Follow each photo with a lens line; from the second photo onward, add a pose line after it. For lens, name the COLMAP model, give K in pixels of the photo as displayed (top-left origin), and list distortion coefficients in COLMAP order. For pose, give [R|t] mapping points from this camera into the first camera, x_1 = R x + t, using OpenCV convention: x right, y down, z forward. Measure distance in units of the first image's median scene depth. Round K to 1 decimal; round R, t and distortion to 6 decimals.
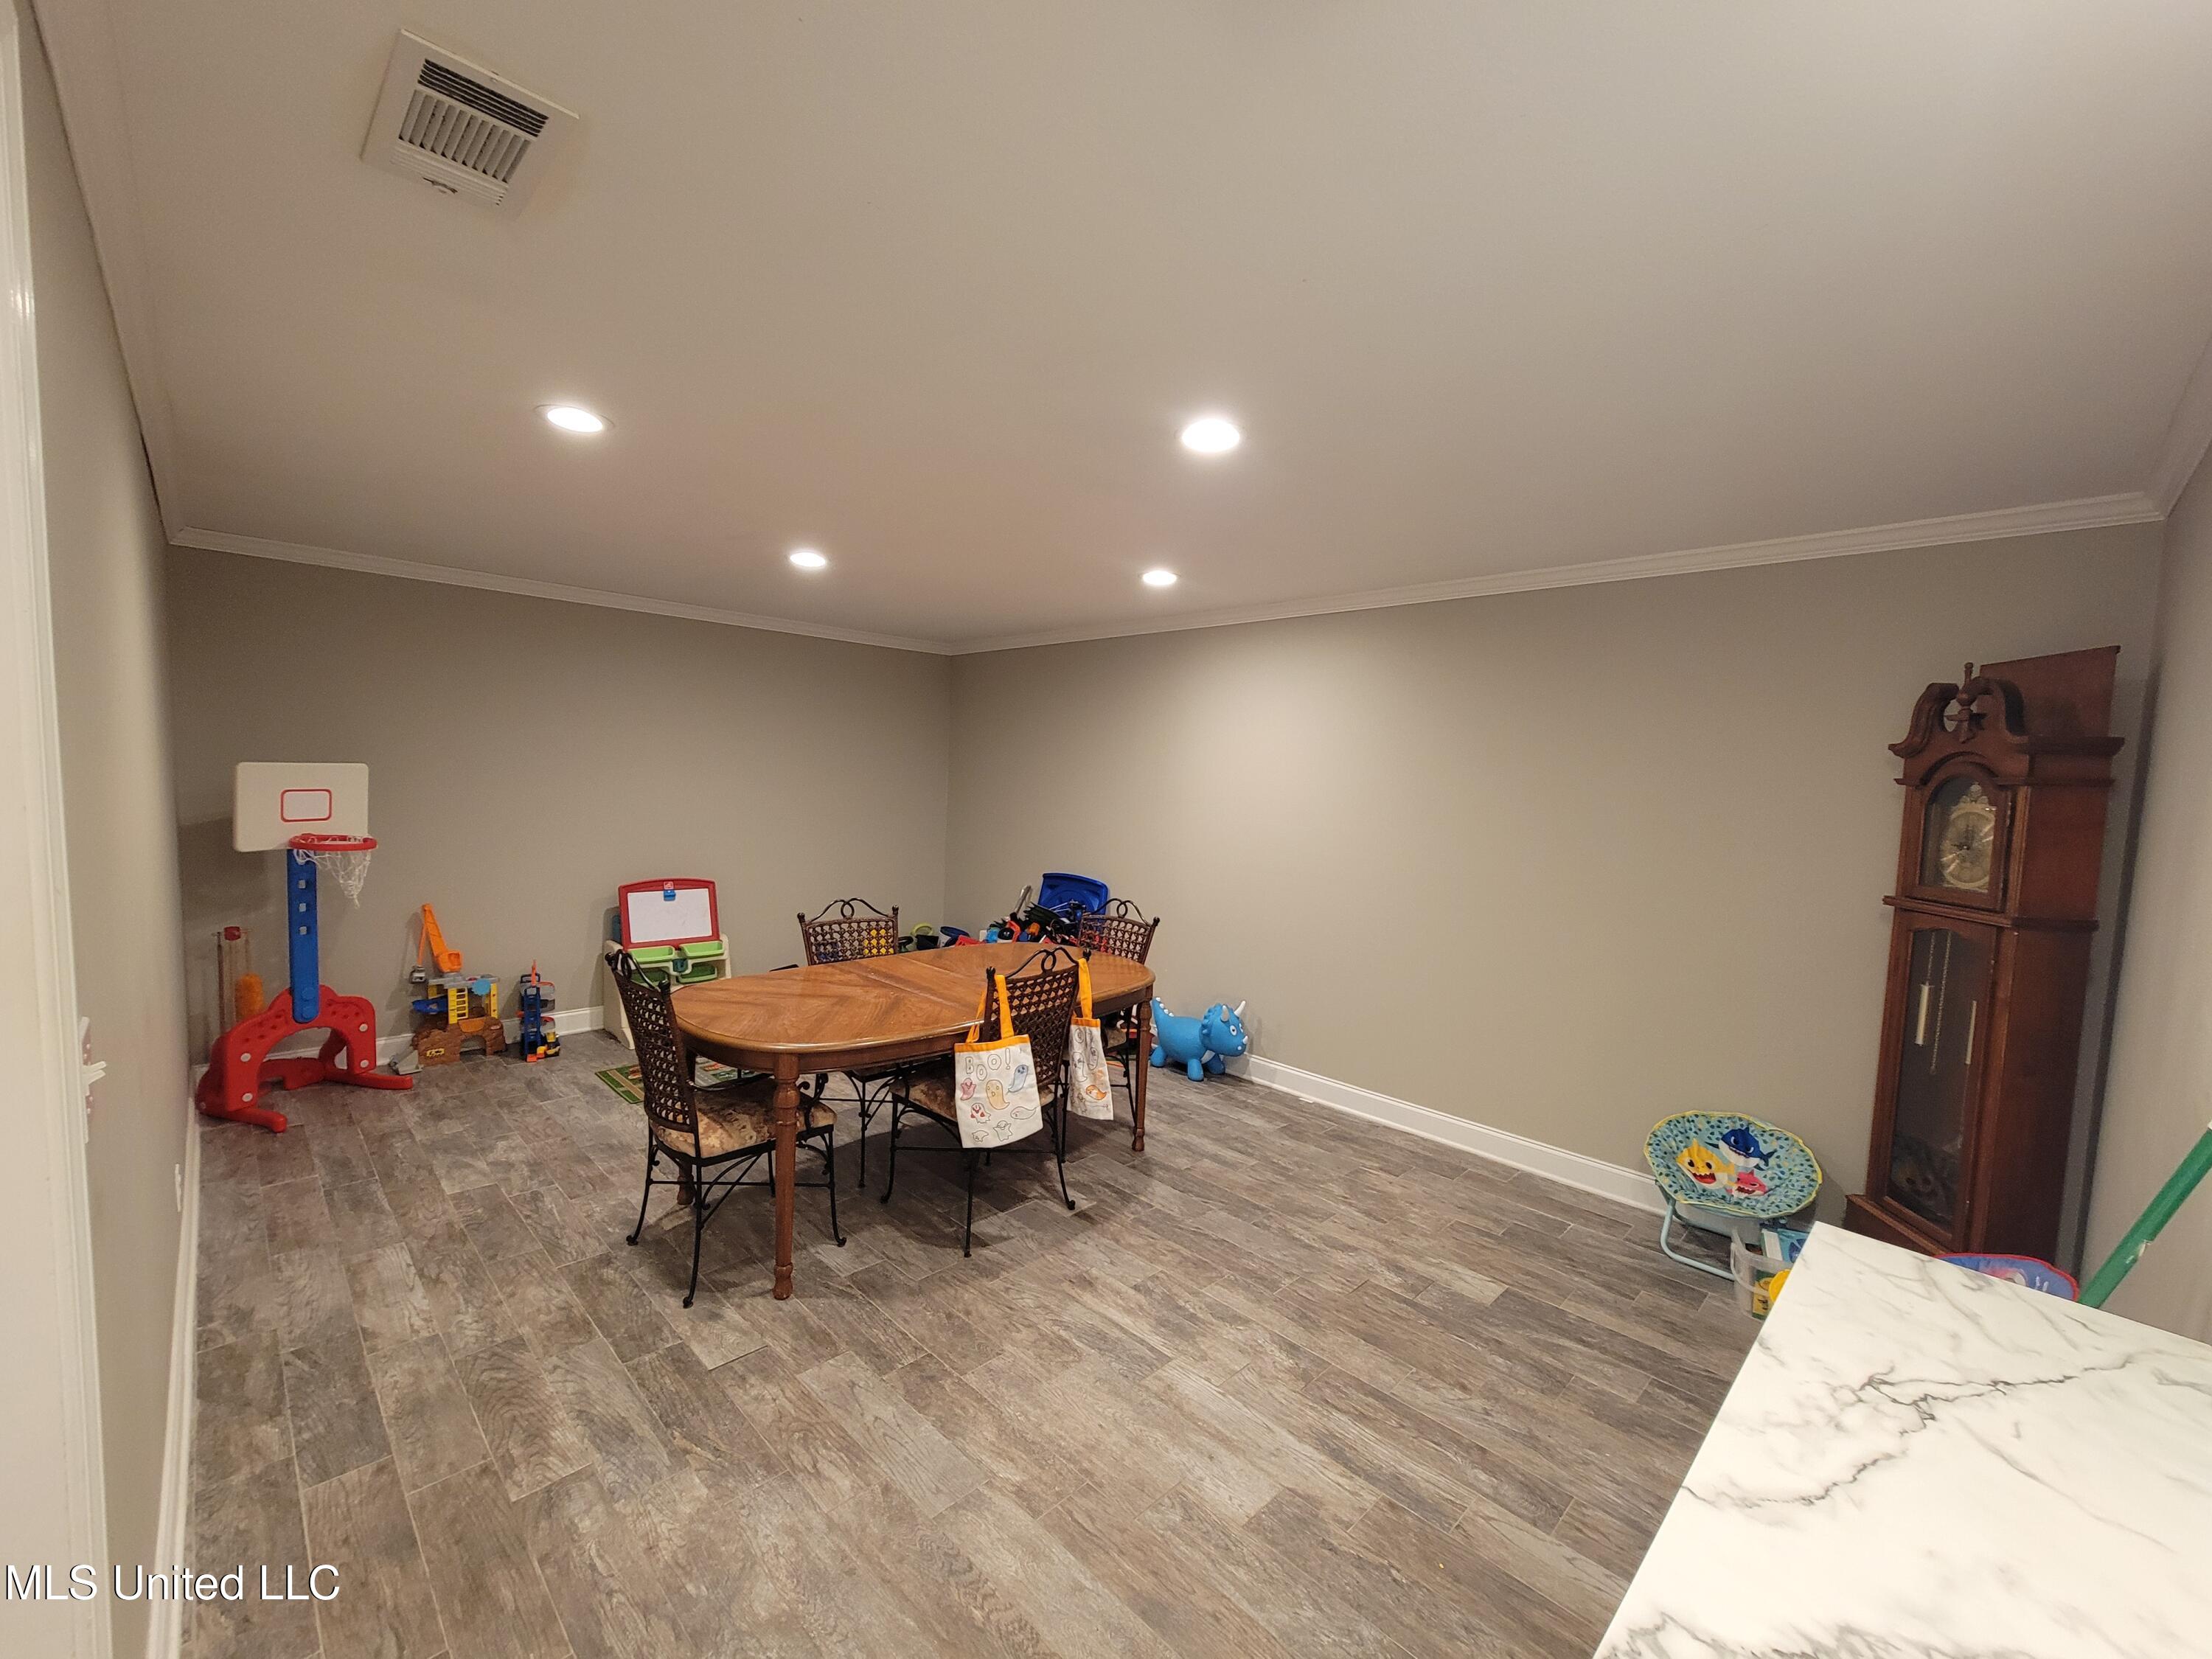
lens RADIAL K [[903.4, 0, 1099.8], [0, 903.4, 842.1], [0, 0, 1]] dist [-0.001688, 0.000068]
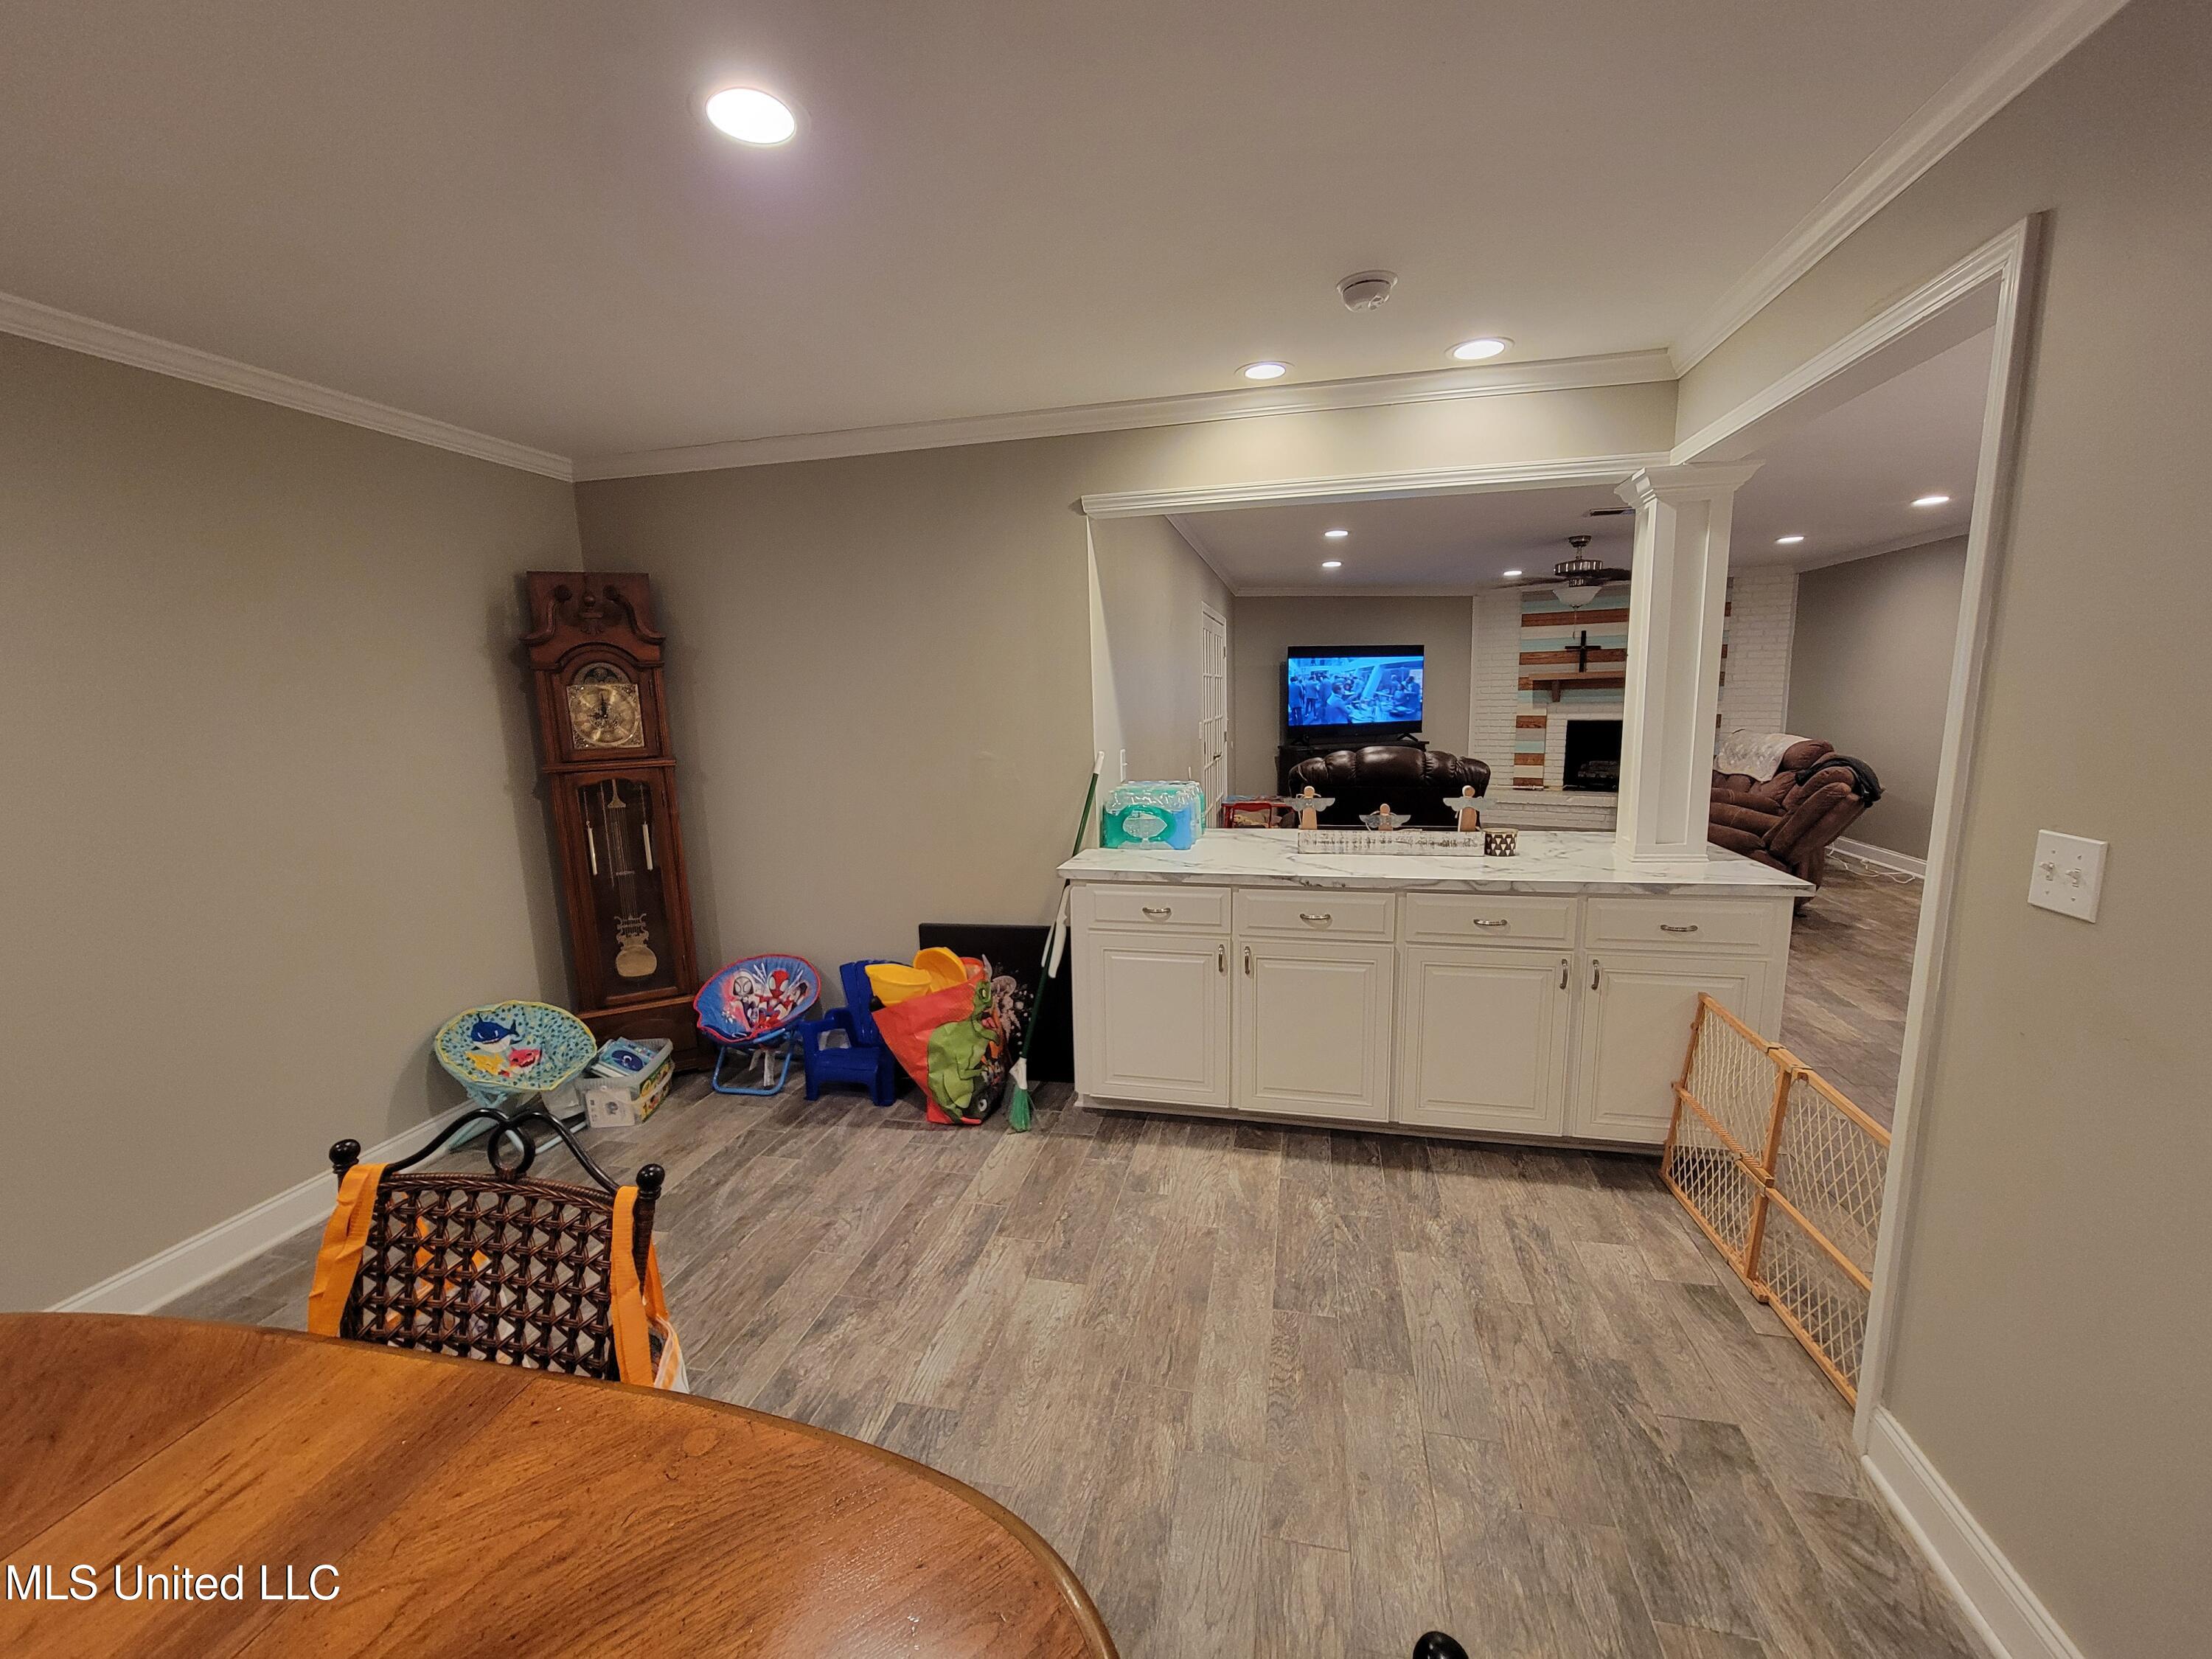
lens RADIAL K [[903.4, 0, 1099.8], [0, 903.4, 842.1], [0, 0, 1]] dist [-0.001688, 0.000068]
pose [[-0.533613, -0.163802, 0.829714, -0.669406], [0.075321, 0.967961, 0.239536, -0.093070], [-0.842368, 0.190315, -0.504179, 1.304682]]
